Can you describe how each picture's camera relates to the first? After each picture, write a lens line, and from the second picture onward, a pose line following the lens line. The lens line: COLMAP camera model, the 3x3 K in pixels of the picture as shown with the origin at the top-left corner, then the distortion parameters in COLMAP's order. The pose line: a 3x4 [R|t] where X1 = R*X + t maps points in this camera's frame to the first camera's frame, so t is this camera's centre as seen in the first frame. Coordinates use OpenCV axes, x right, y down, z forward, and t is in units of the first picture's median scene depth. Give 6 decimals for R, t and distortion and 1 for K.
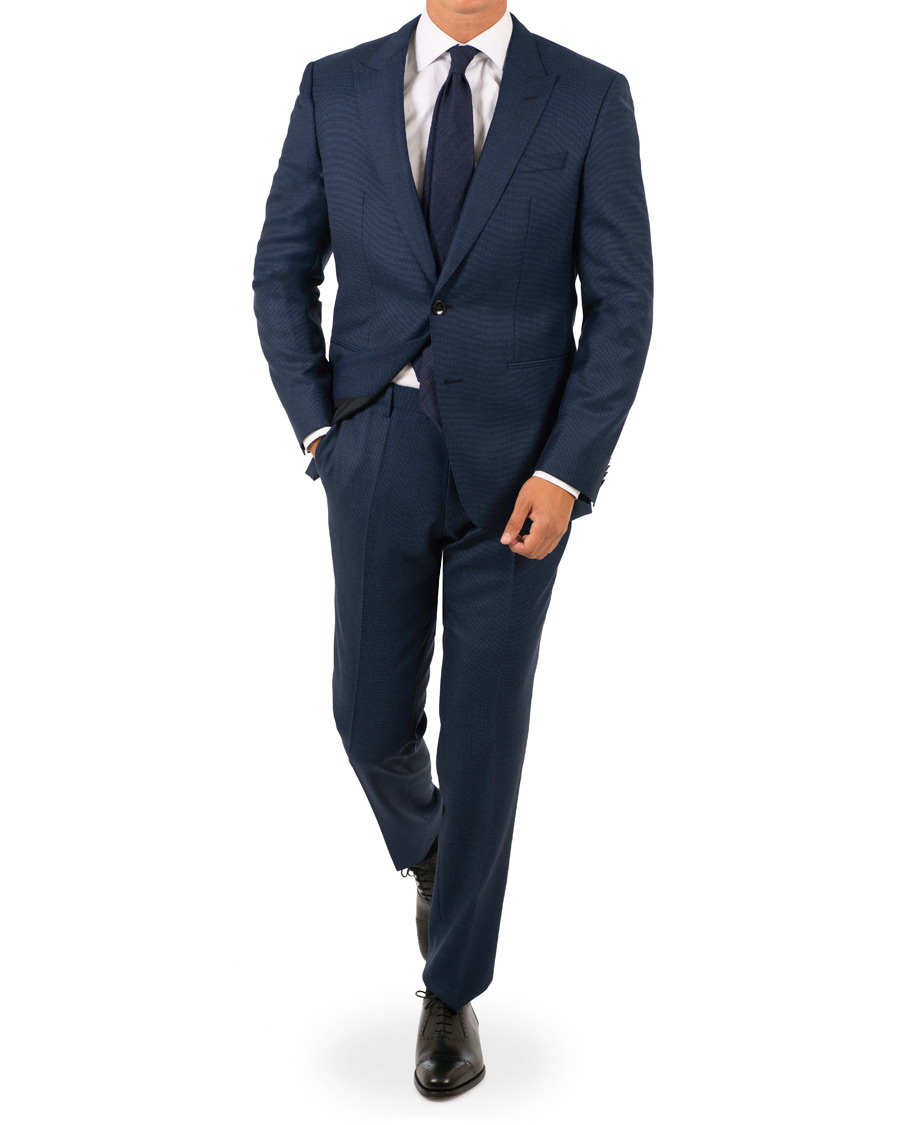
lens RADIAL K [[3201.7, 0, 450.0], [0, 3201.7, 562.5], [0, 0, 1]] dist [-2.680846, 104.855118]
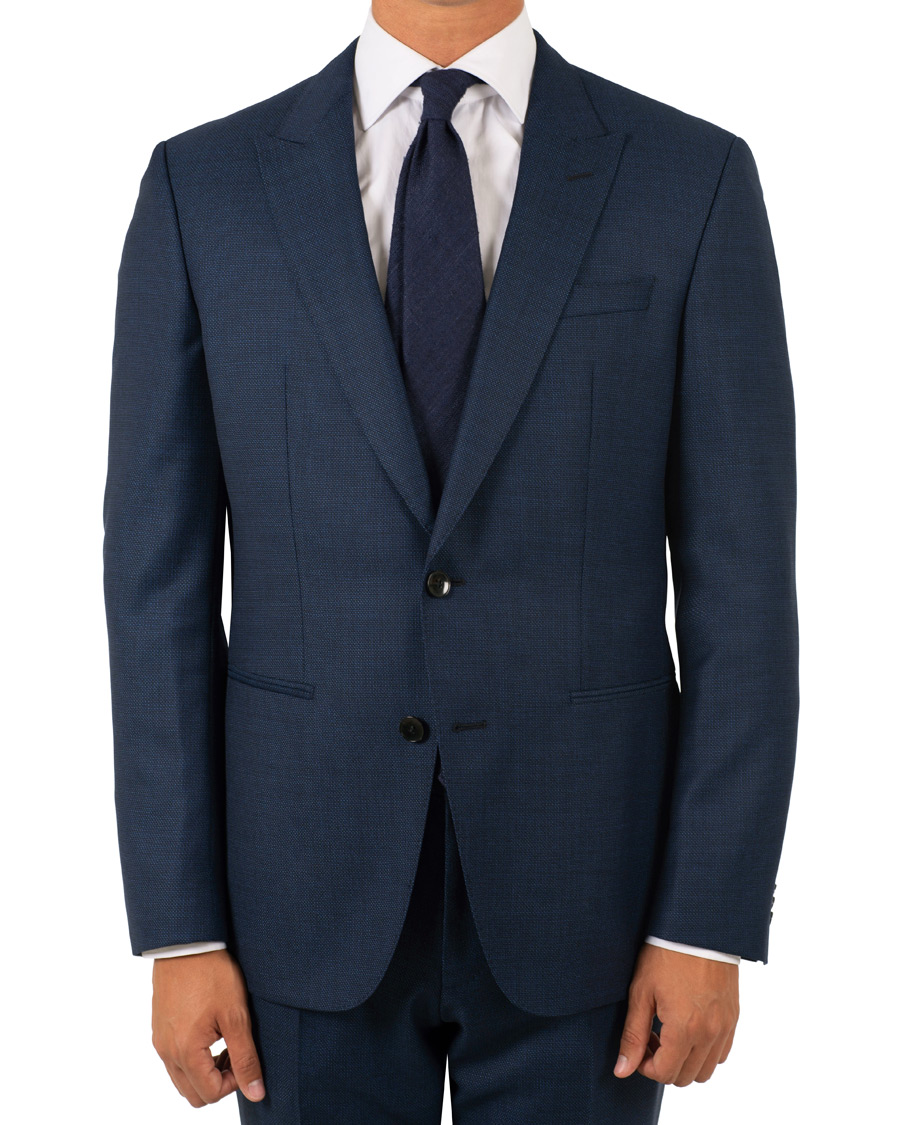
lens RADIAL K [[3205.1, 0, 450.0], [0, 3205.1, 562.5], [0, 0, 1]] dist [-0.067167, -0.839424]
pose [[0.996484, -0.083314, 0.008905, -0.005905], [0.083786, 0.991606, -0.098473, -0.035366], [-0.000627, 0.098873, 0.995100, 0.505462]]
